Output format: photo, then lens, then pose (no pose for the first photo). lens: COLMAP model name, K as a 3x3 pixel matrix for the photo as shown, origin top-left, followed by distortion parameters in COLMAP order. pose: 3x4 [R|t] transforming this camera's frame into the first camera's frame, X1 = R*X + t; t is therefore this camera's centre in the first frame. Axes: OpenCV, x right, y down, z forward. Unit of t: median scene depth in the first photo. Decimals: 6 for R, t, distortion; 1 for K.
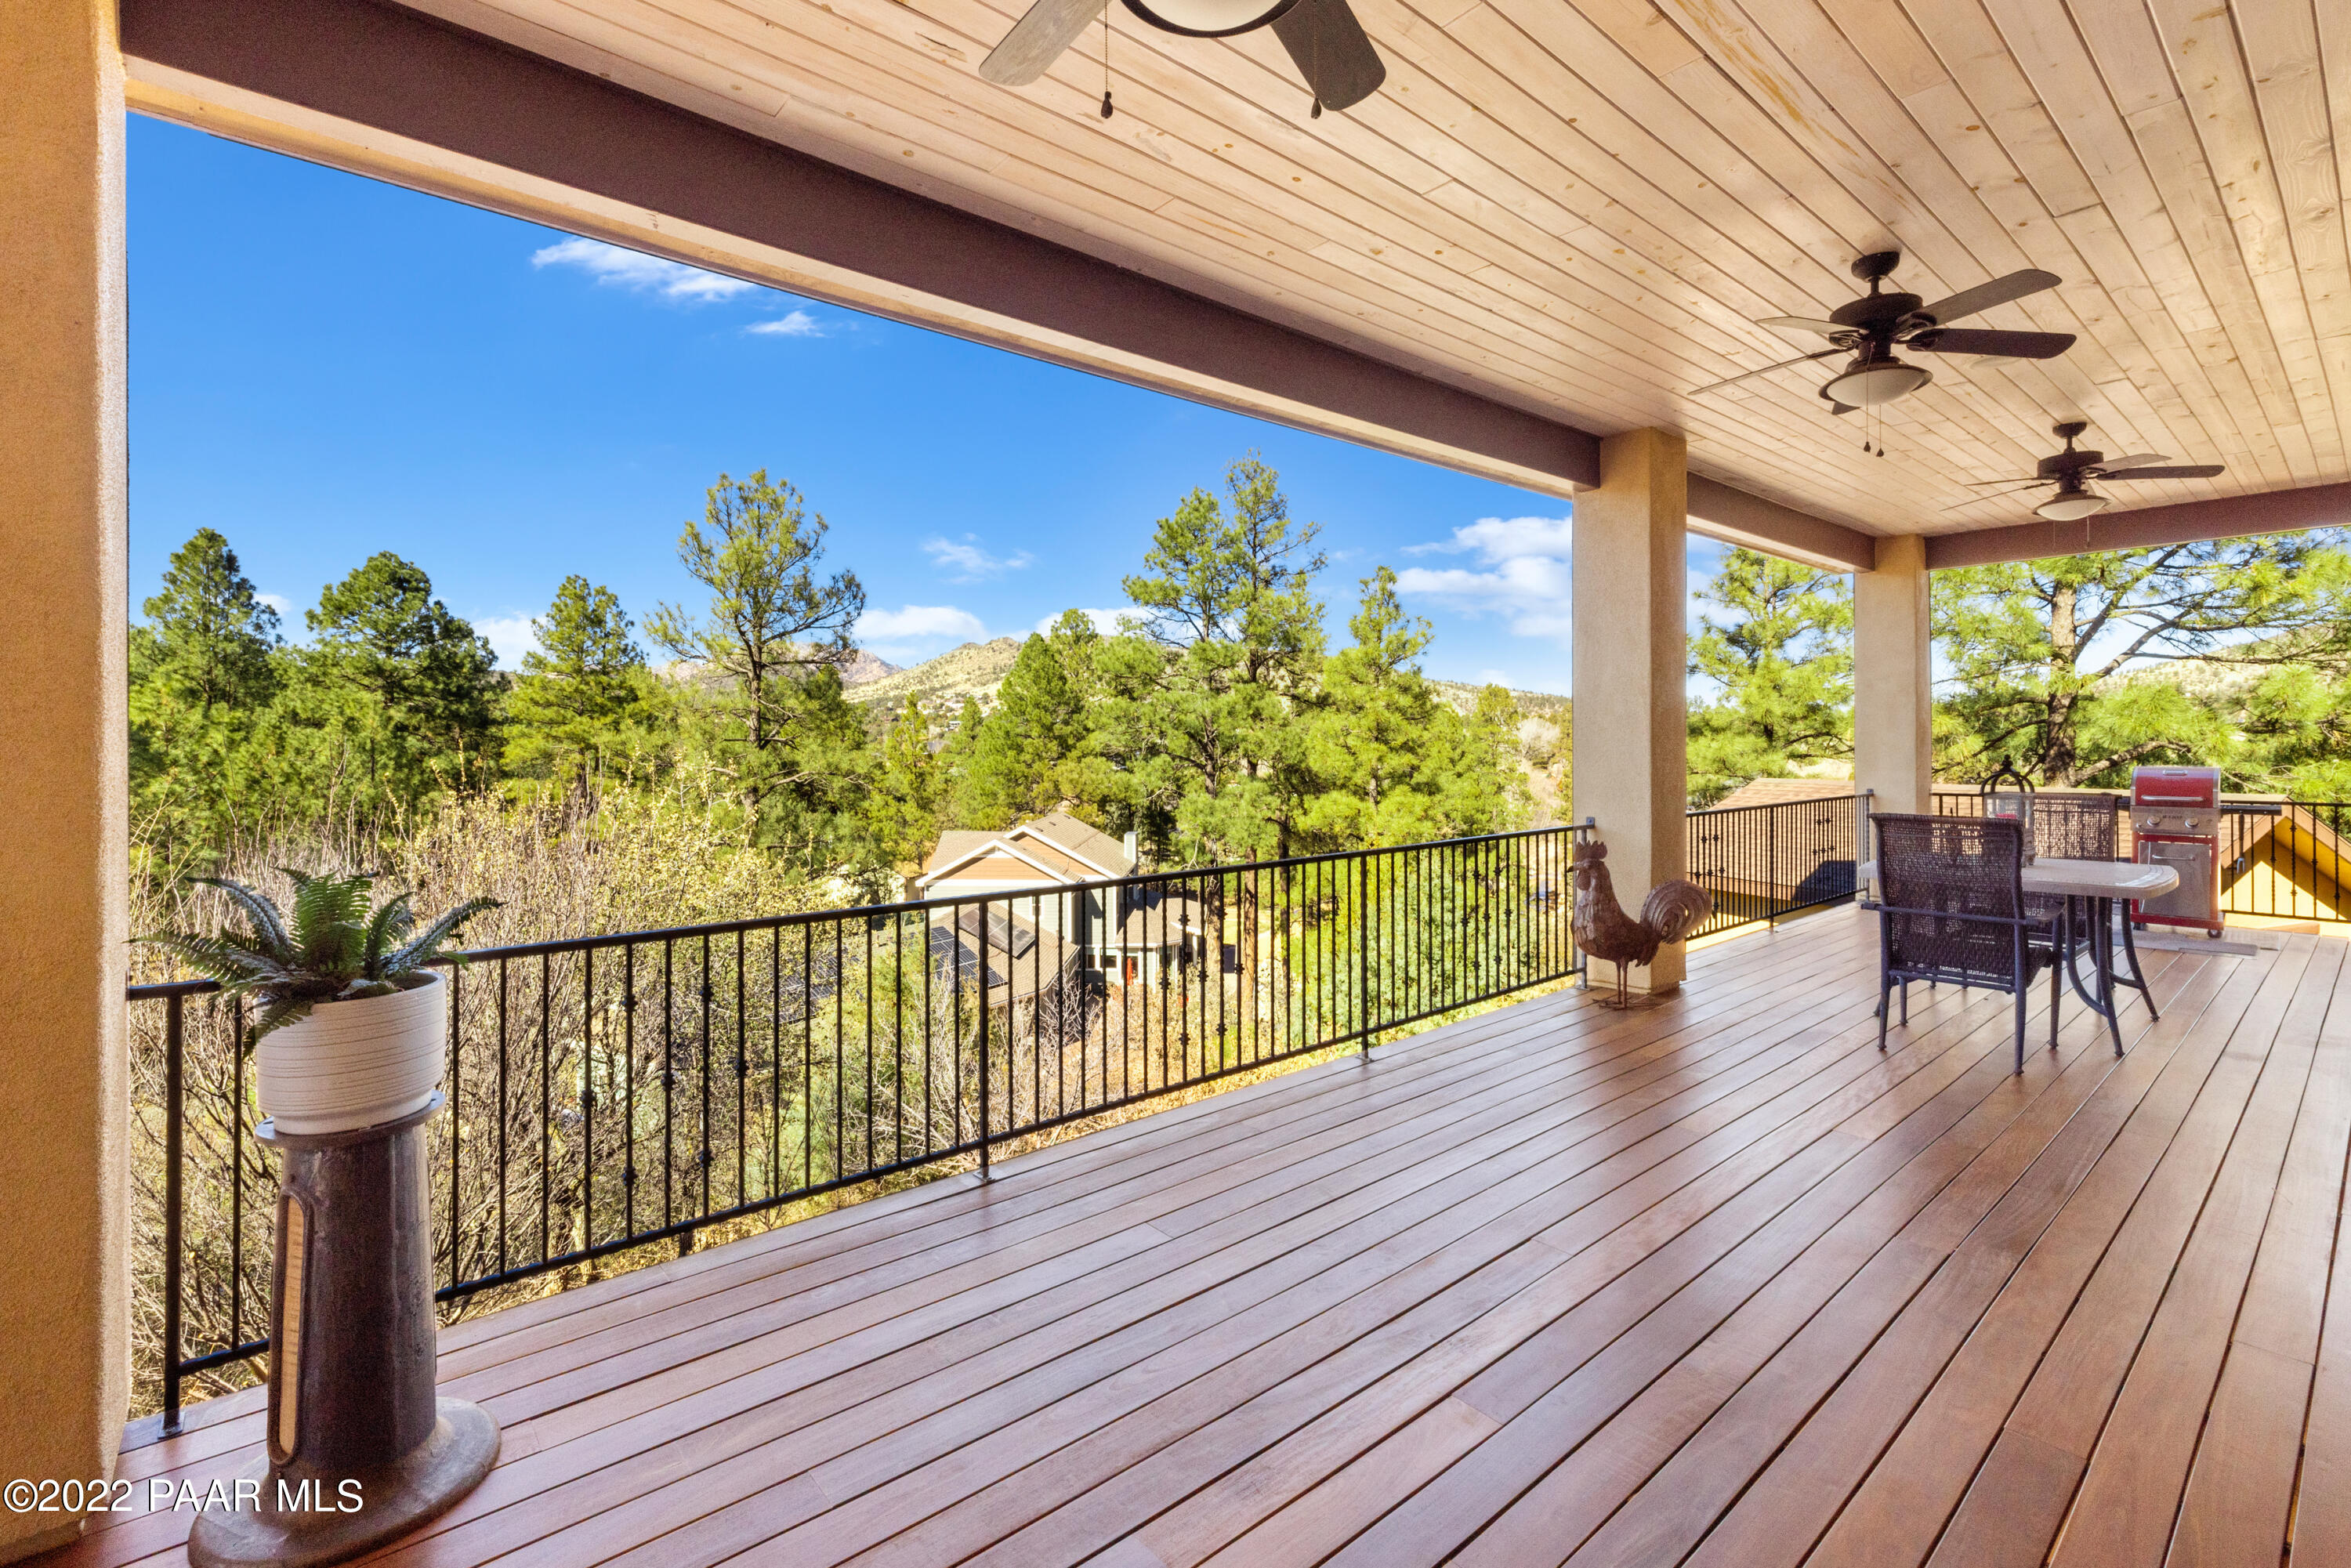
lens RADIAL K [[1029.6, 0, 1104.4], [0, 1029.6, 743.7], [0, 0, 1]] dist [0.000922, 0.000536]
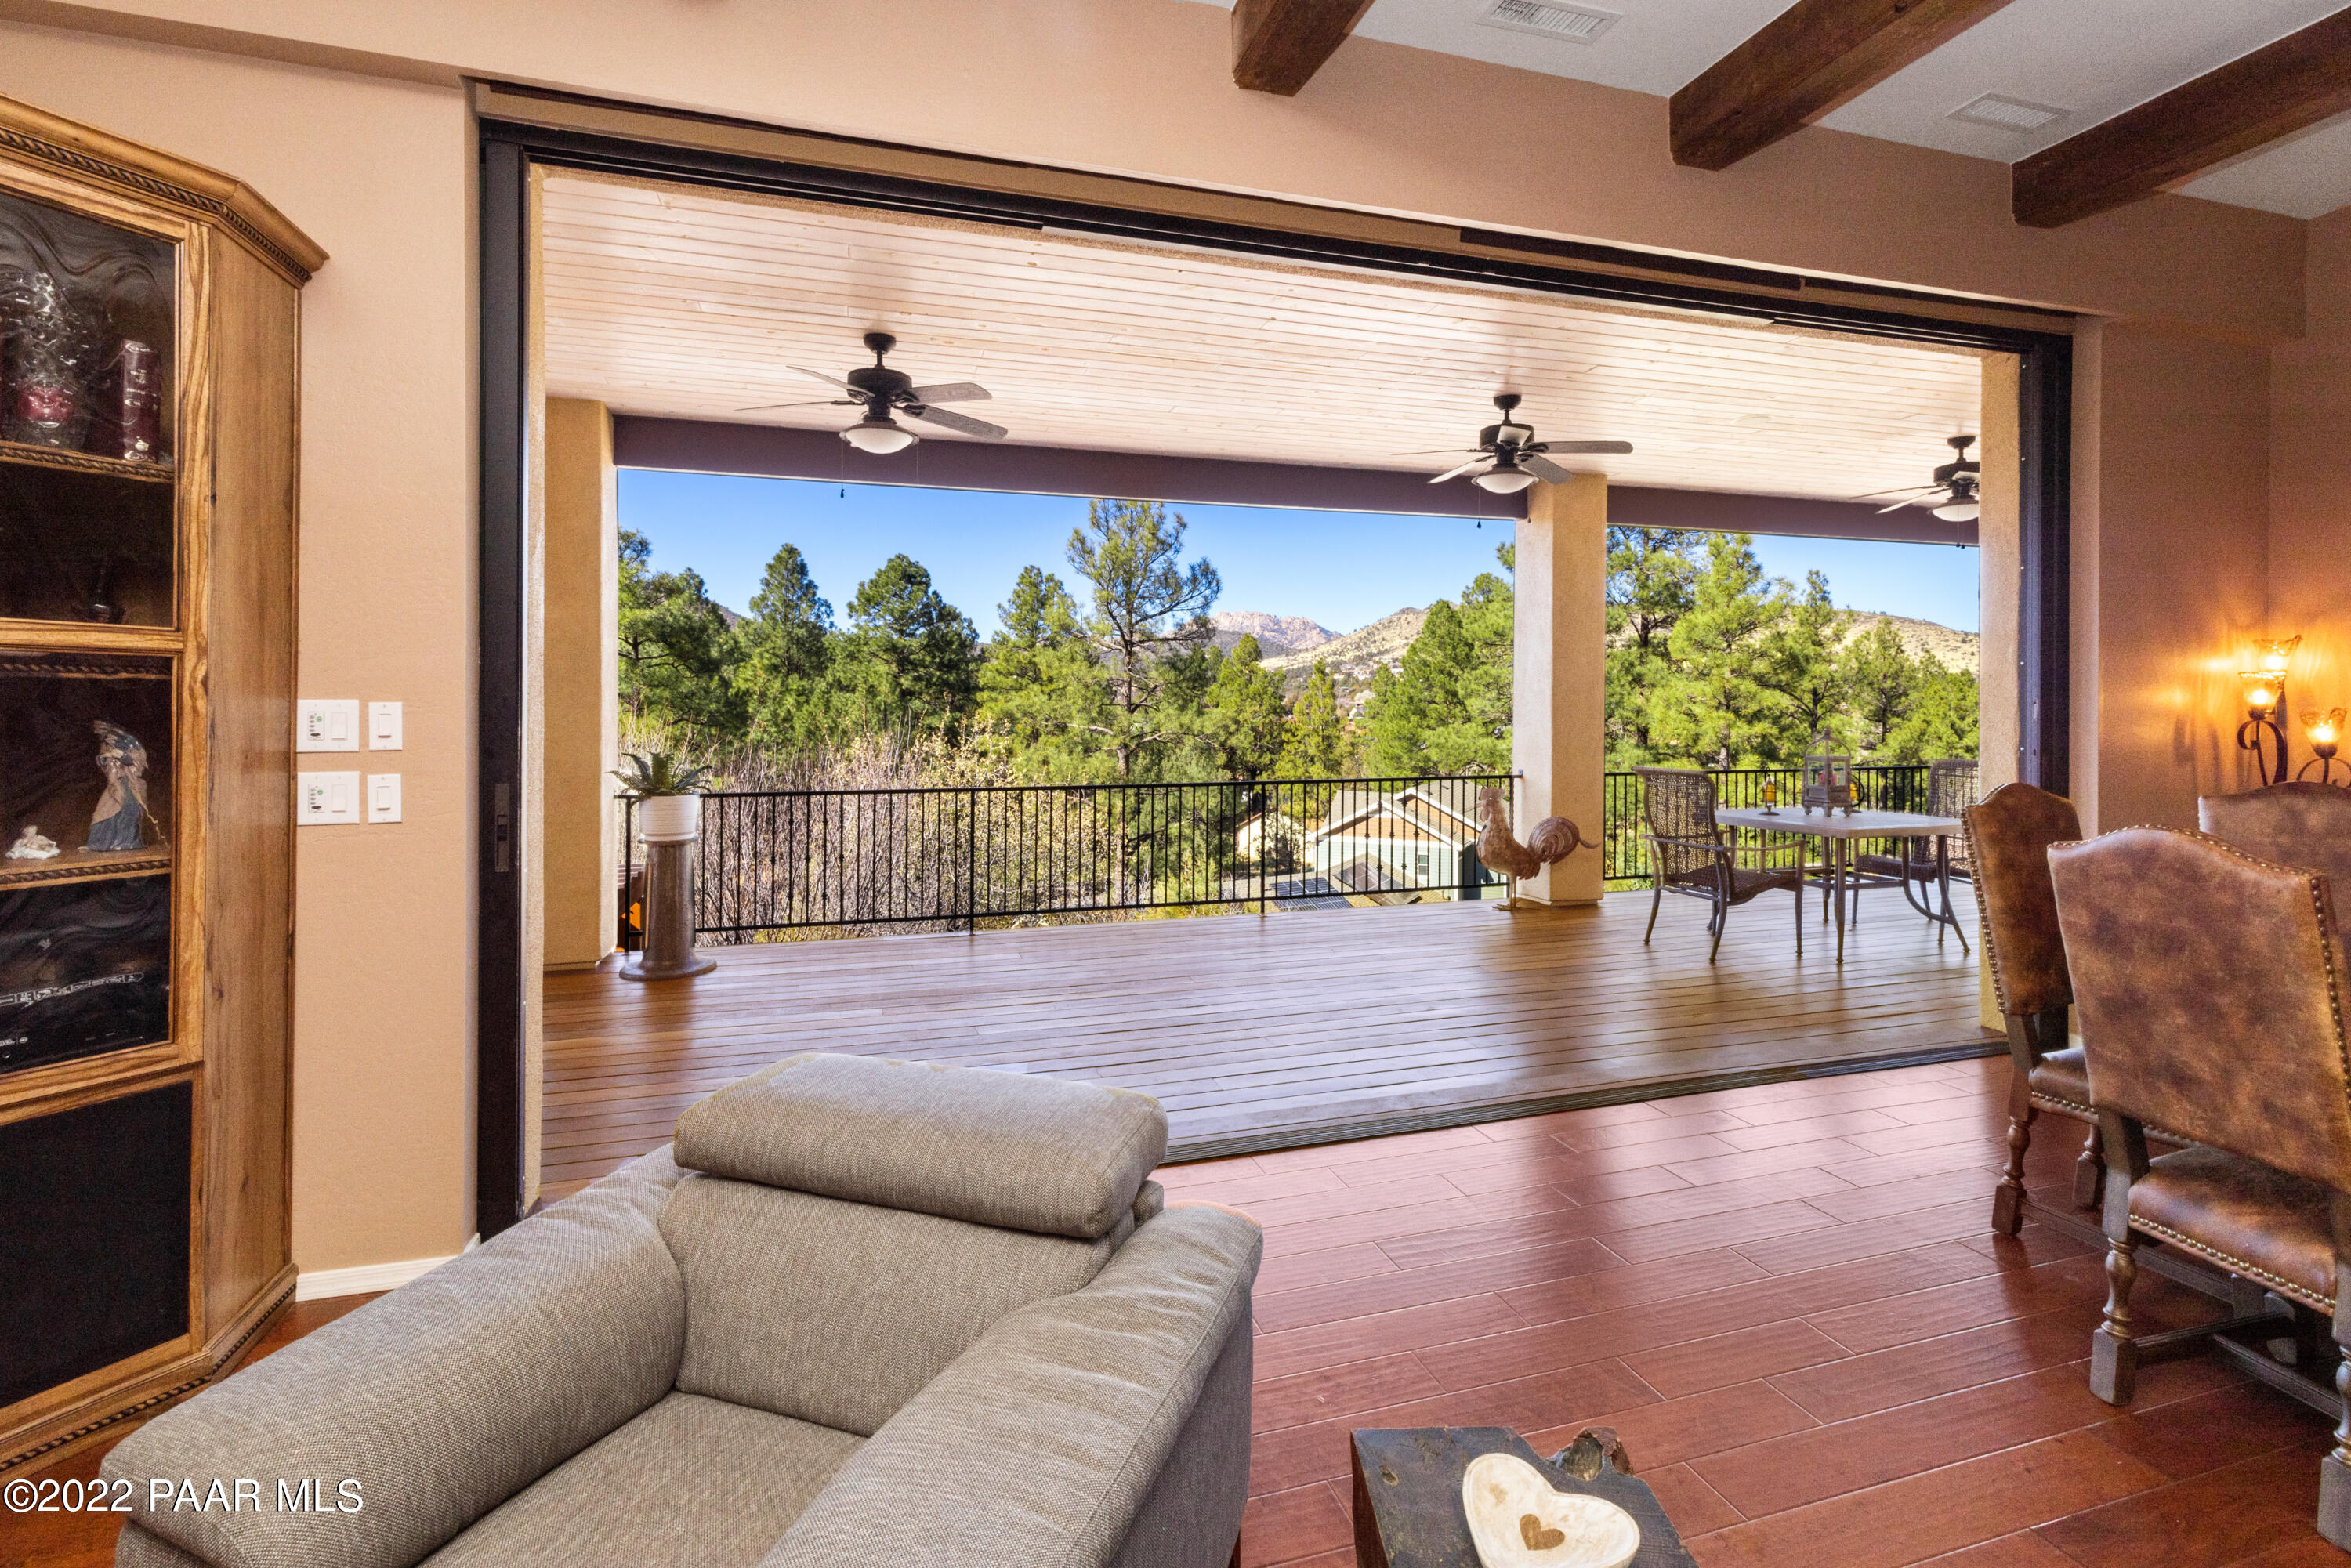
lens RADIAL K [[1029.6, 0, 1170.0], [0, 1029.6, 705.7], [0, 0, 1]] dist [0.000922, 0.000536]
pose [[0.929535, 0.006014, -0.368686, 0.087882], [-0.006804, 0.999977, -0.000841, -0.000813], [0.368672, 0.003290, 0.929554, -0.062026]]
